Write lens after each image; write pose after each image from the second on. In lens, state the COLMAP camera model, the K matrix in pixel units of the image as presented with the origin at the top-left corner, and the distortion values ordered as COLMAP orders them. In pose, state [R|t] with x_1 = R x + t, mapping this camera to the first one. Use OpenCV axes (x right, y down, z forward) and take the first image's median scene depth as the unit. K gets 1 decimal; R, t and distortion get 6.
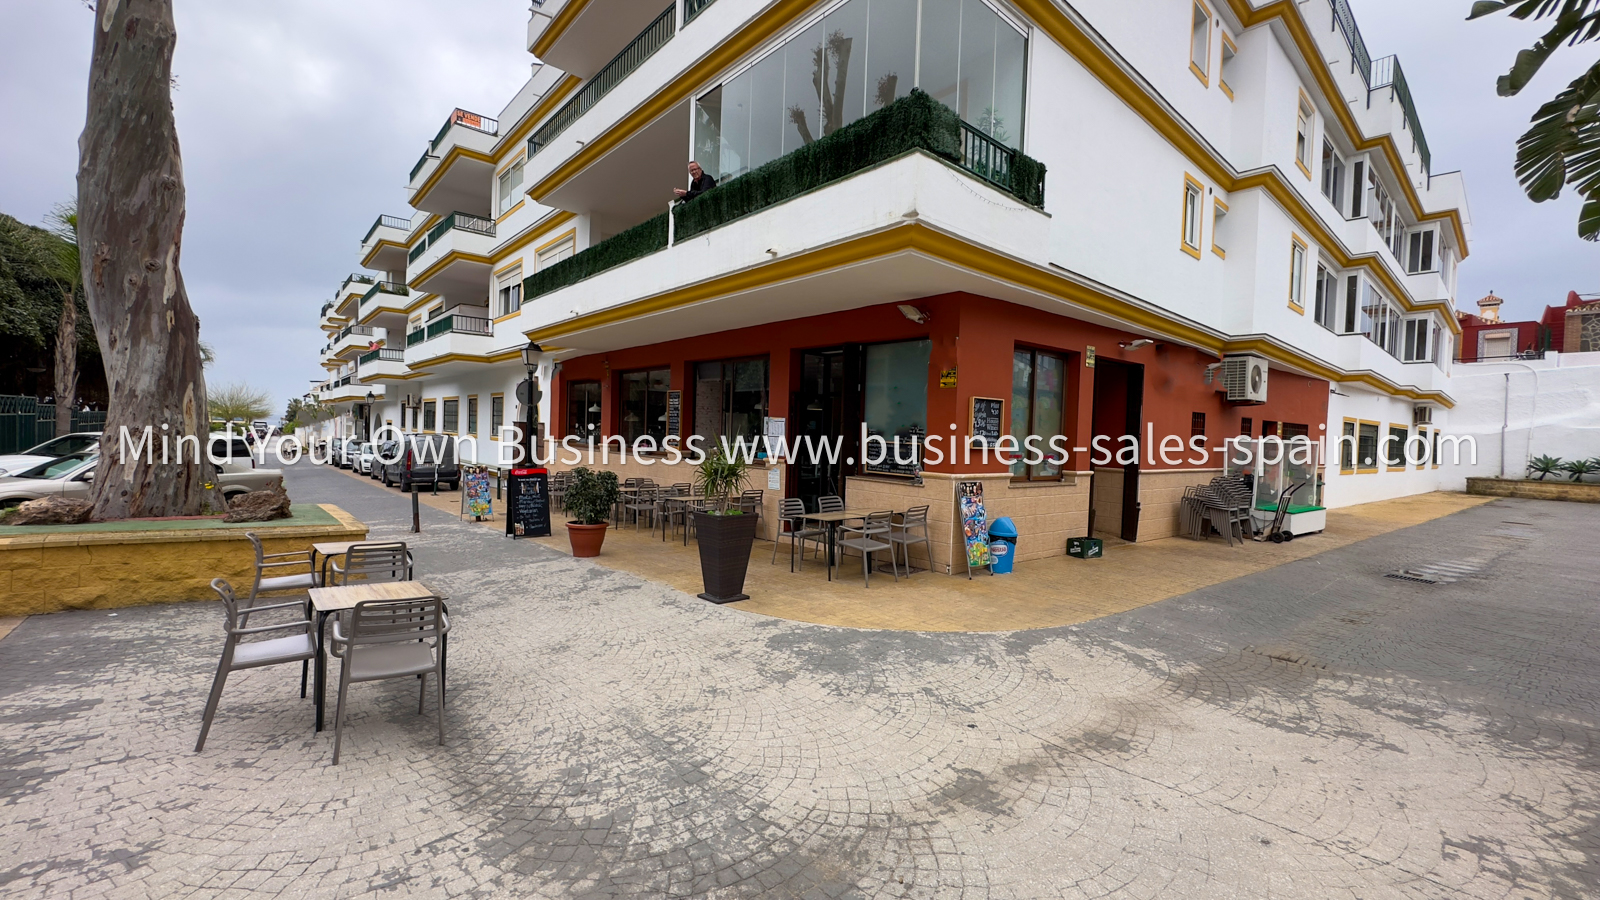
lens RADIAL K [[631.5, 0, 791.9], [0, 631.5, 447.9], [0, 0, 1]] dist [-0.008357, -0.000358]
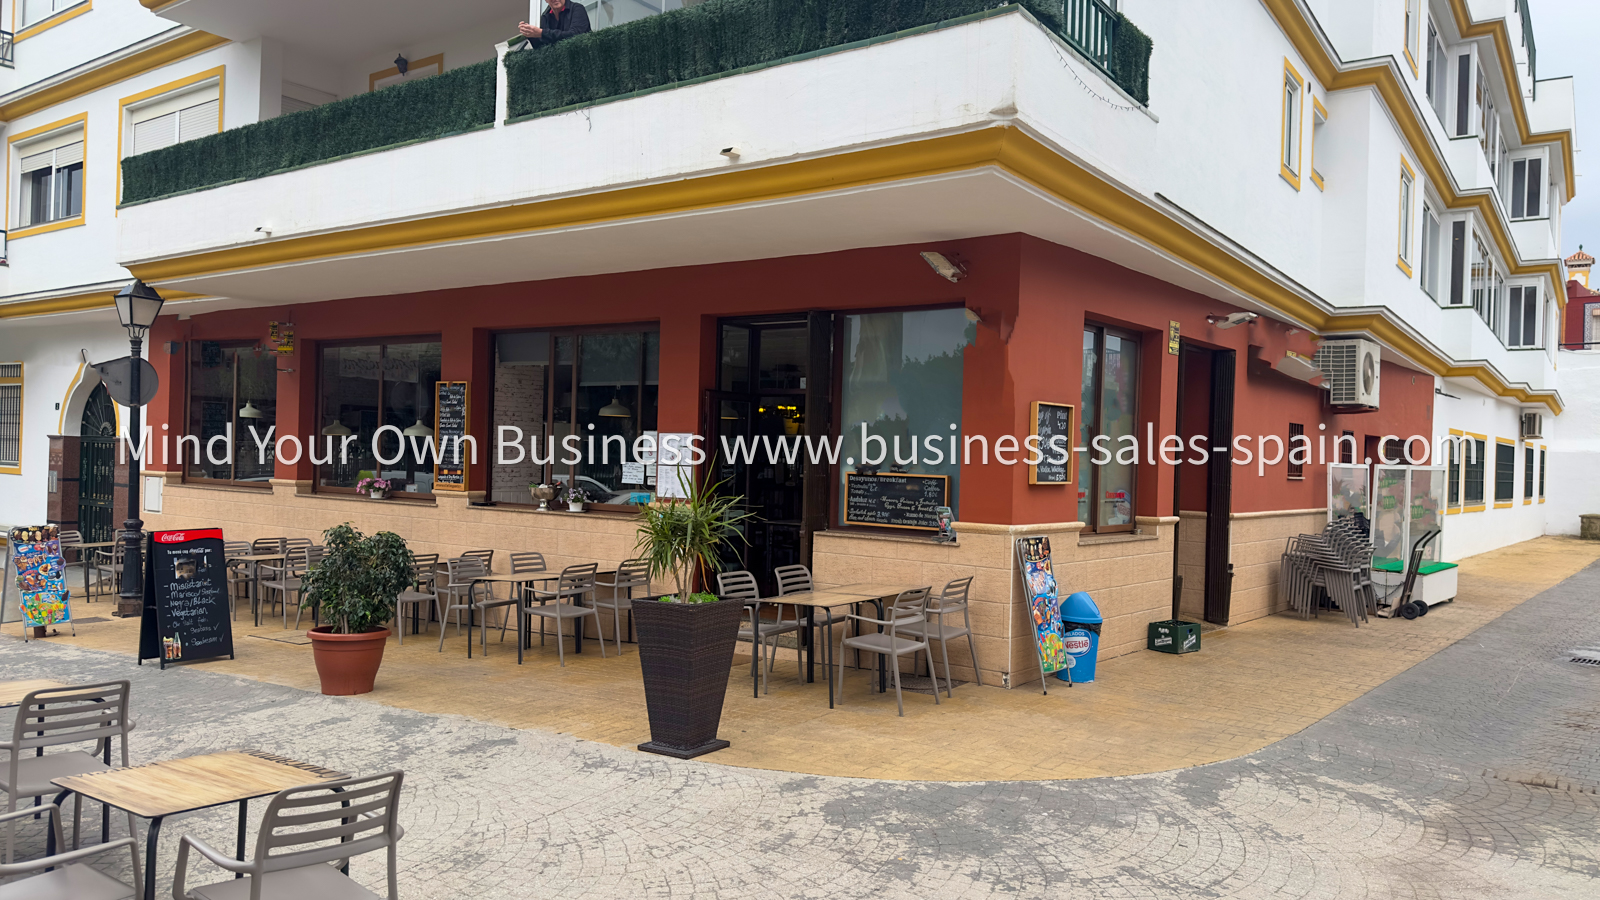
lens RADIAL K [[1103.3, 0, 794.5], [0, 1103.3, 458.2], [0, 0, 1]] dist [0.078480, -0.103880]
pose [[0.972381, -0.004929, 0.233346, -0.197890], [0.009356, 0.999797, -0.017870, -0.006755], [-0.233211, 0.019560, 0.972230, -0.011291]]
